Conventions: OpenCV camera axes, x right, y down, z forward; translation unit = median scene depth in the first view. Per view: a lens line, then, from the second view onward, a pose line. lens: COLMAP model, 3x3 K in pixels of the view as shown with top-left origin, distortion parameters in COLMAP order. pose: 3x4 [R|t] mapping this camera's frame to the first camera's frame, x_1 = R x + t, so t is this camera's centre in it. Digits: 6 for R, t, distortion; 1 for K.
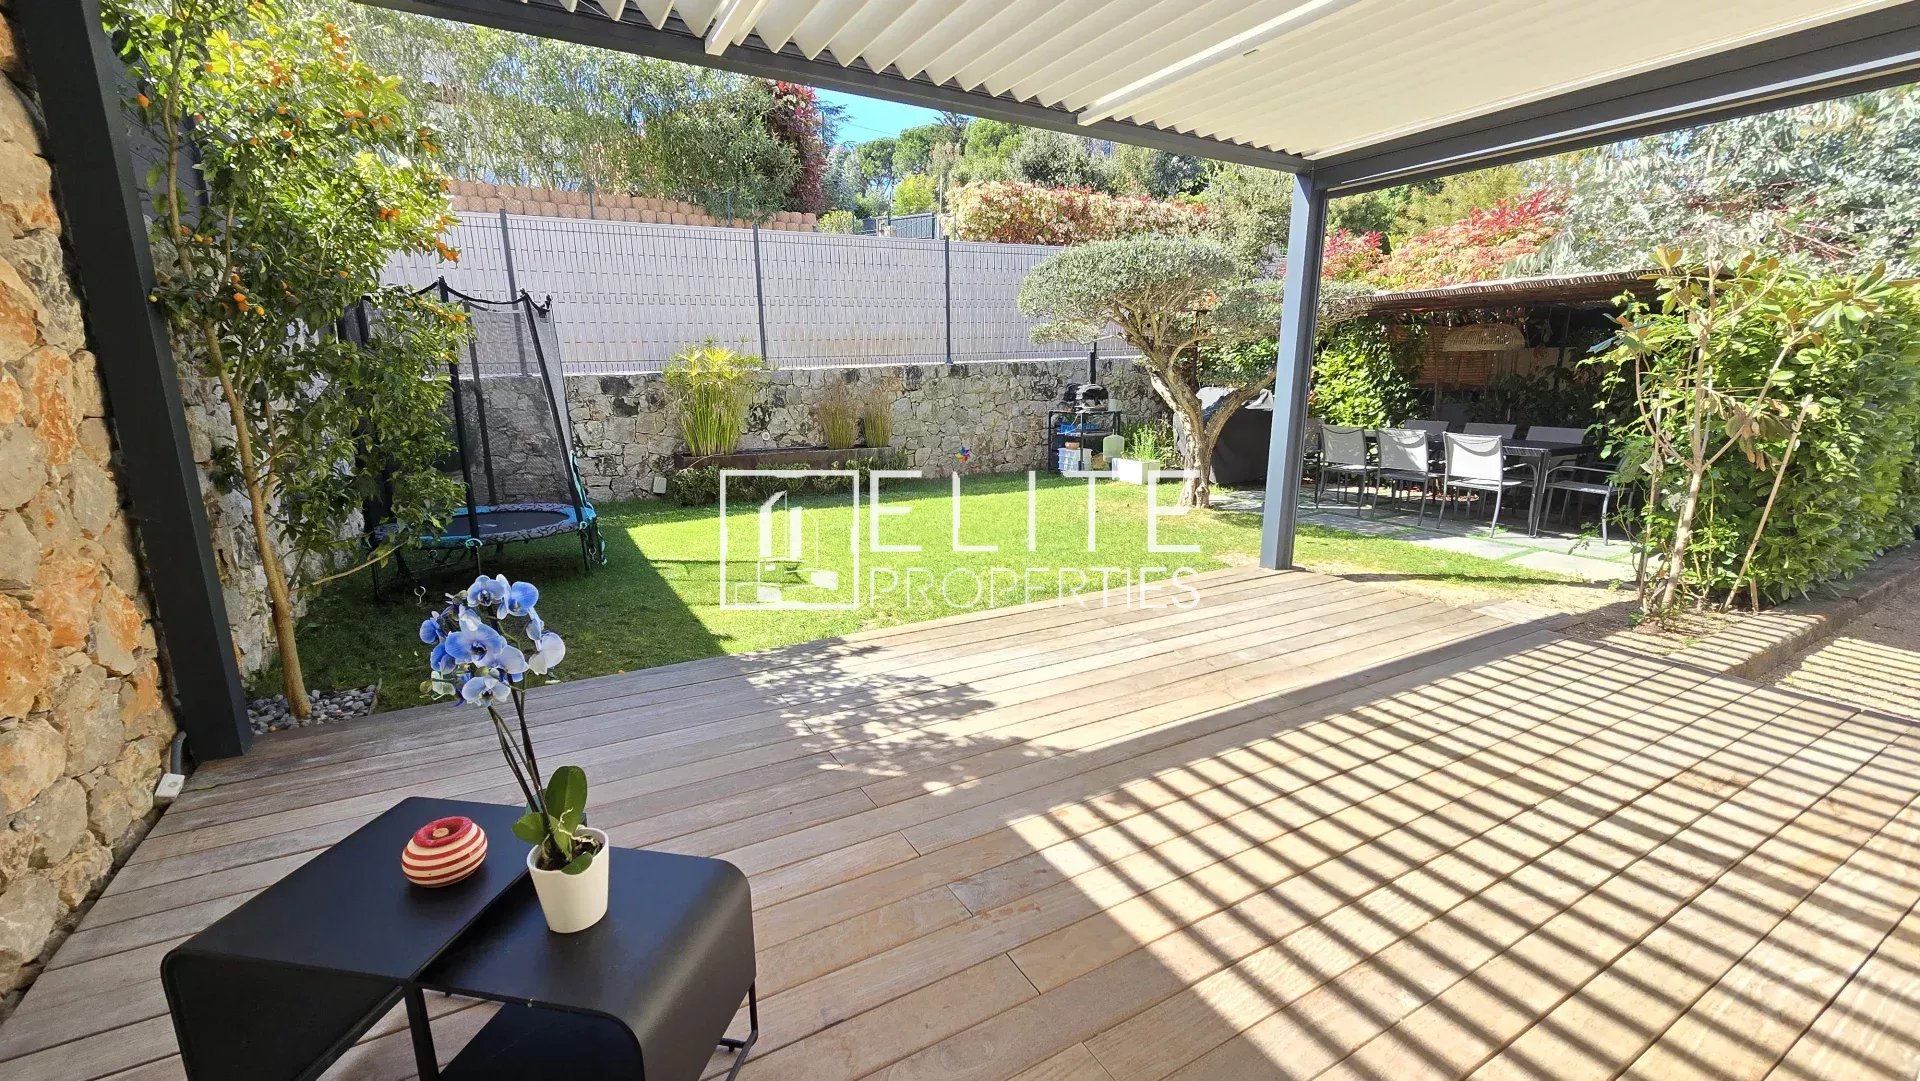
lens RADIAL K [[783.2, 0, 960.0], [0, 783.2, 540.5], [0, 0, 1]] dist [0.001133, 0.000082]
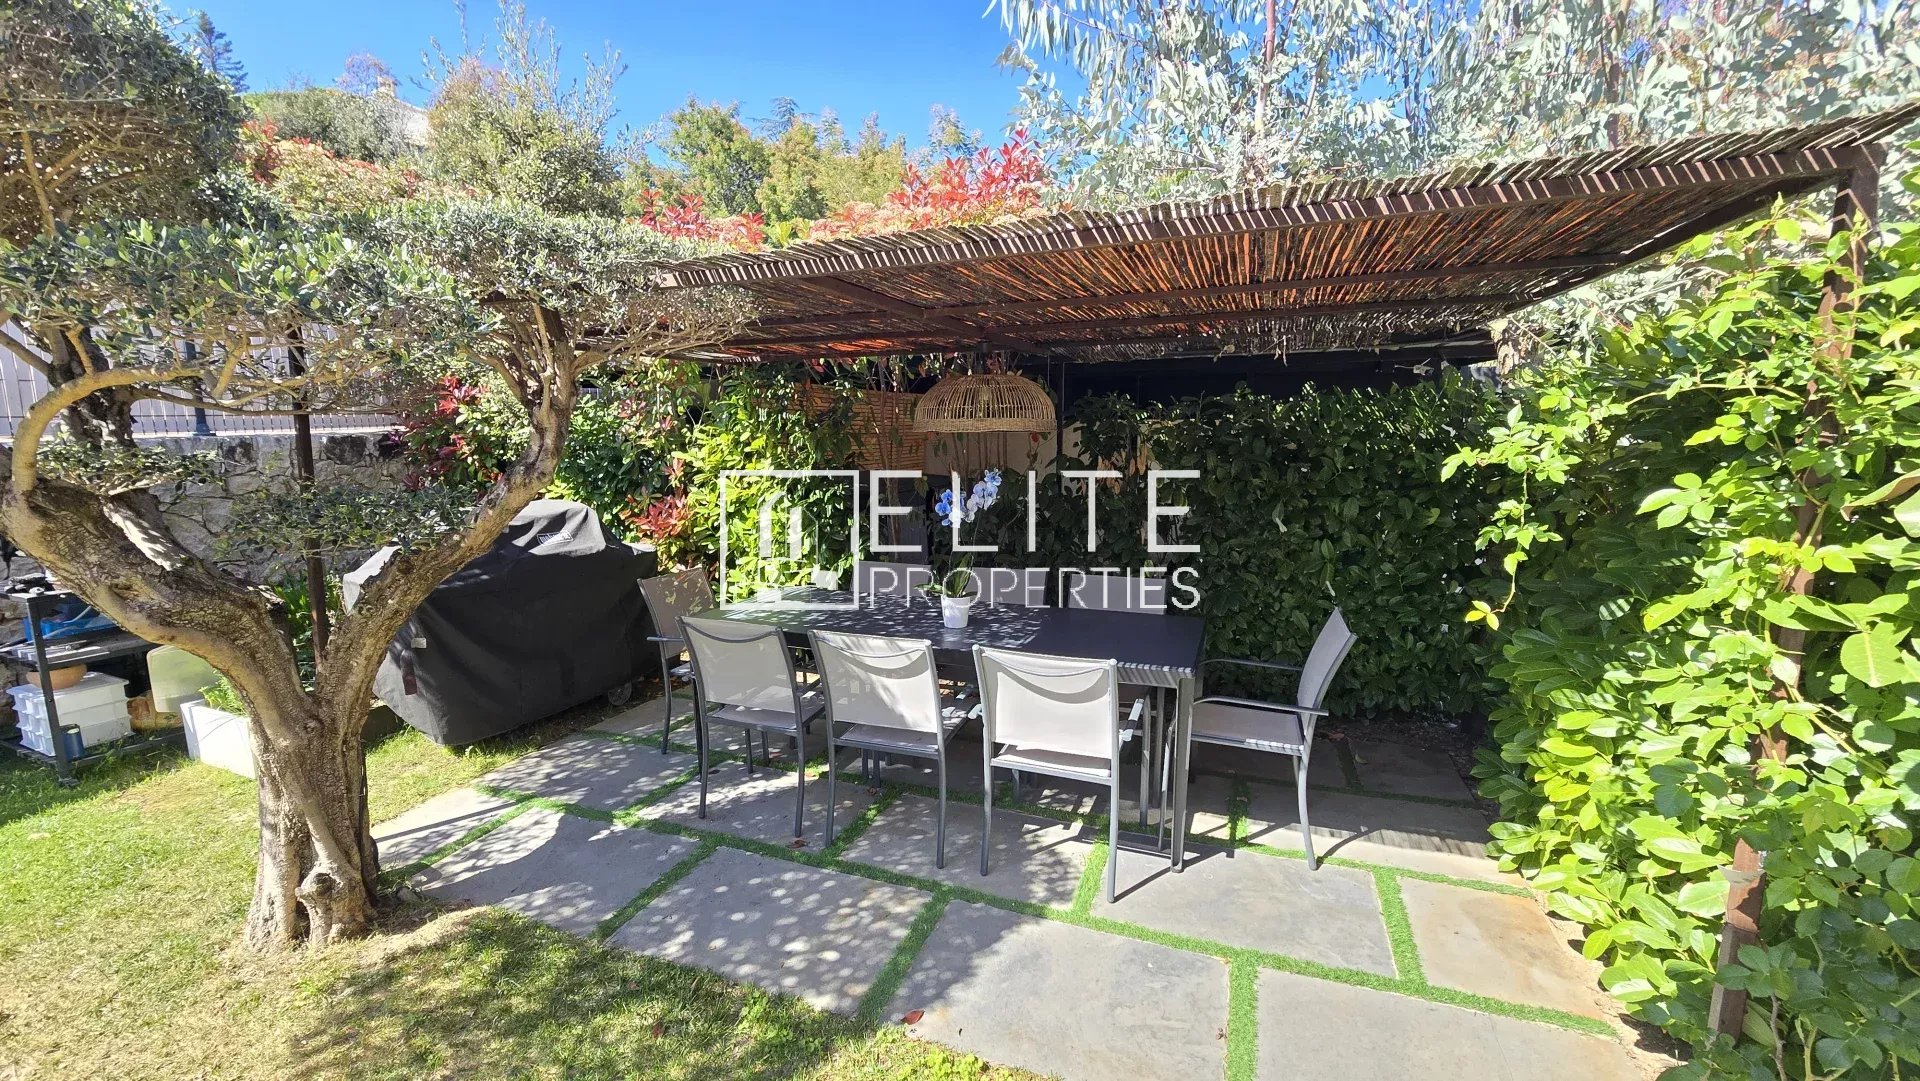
lens RADIAL K [[783.2, 0, 960.0], [0, 783.2, 540.5], [0, 0, 1]] dist [0.001133, 0.000082]
pose [[0.768540, -0.092530, 0.633076, 0.269704], [0.142374, 0.989410, -0.028228, -0.129000], [-0.623760, 0.111828, 0.773575, 0.504488]]
